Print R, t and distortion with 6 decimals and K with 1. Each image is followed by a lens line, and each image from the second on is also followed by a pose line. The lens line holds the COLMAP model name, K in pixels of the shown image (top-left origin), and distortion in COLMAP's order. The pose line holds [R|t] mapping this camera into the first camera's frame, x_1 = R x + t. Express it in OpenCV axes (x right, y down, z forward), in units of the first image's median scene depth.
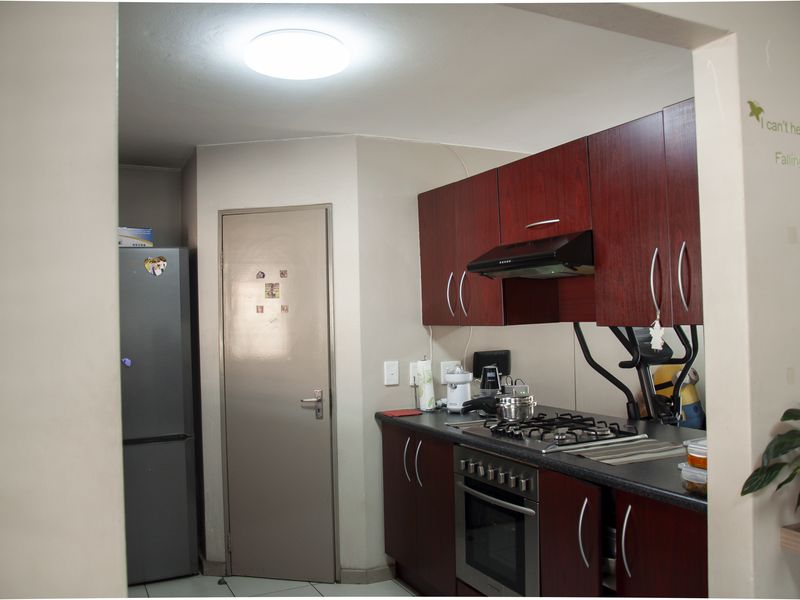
lens RADIAL K [[691.9, 0, 400.0], [0, 691.9, 300.0], [0, 0, 1]] dist [-0.129351, 0.110494]
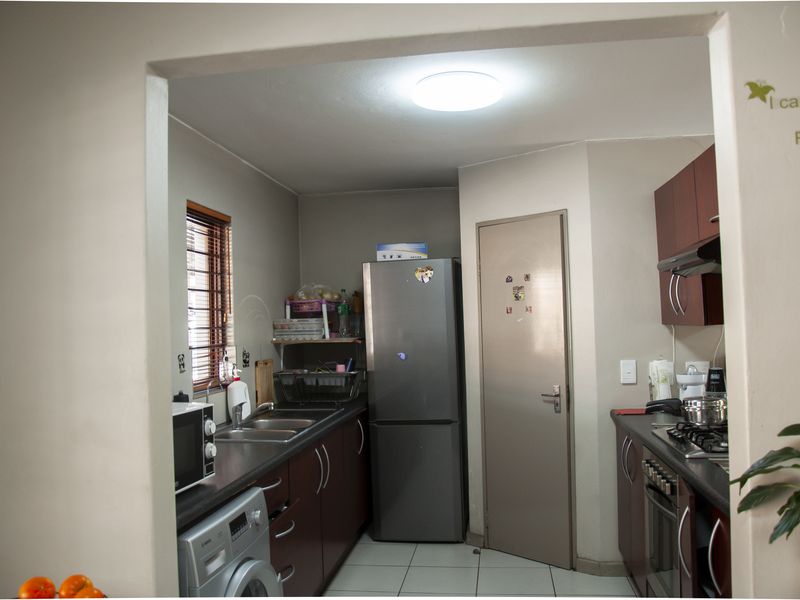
lens RADIAL K [[691.9, 0, 400.0], [0, 691.9, 300.0], [0, 0, 1]] dist [-0.129351, 0.110494]
pose [[0.824739, -0.020439, -0.565145, 0.281807], [0.023087, 0.999730, -0.002463, -0.004464], [0.565043, -0.011016, 0.824988, -0.009352]]
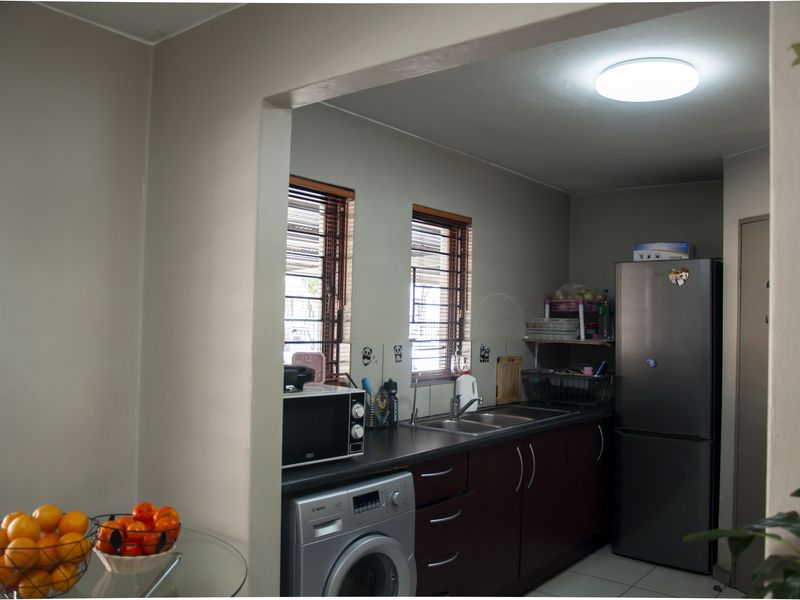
lens RADIAL K [[691.9, 0, 400.0], [0, 691.9, 300.0], [0, 0, 1]] dist [-0.129351, 0.110494]
pose [[0.421303, 0.006010, -0.906900, 0.436964], [-0.012363, 0.999923, 0.000883, -0.008397], [0.906836, 0.010840, 0.421345, 0.142315]]
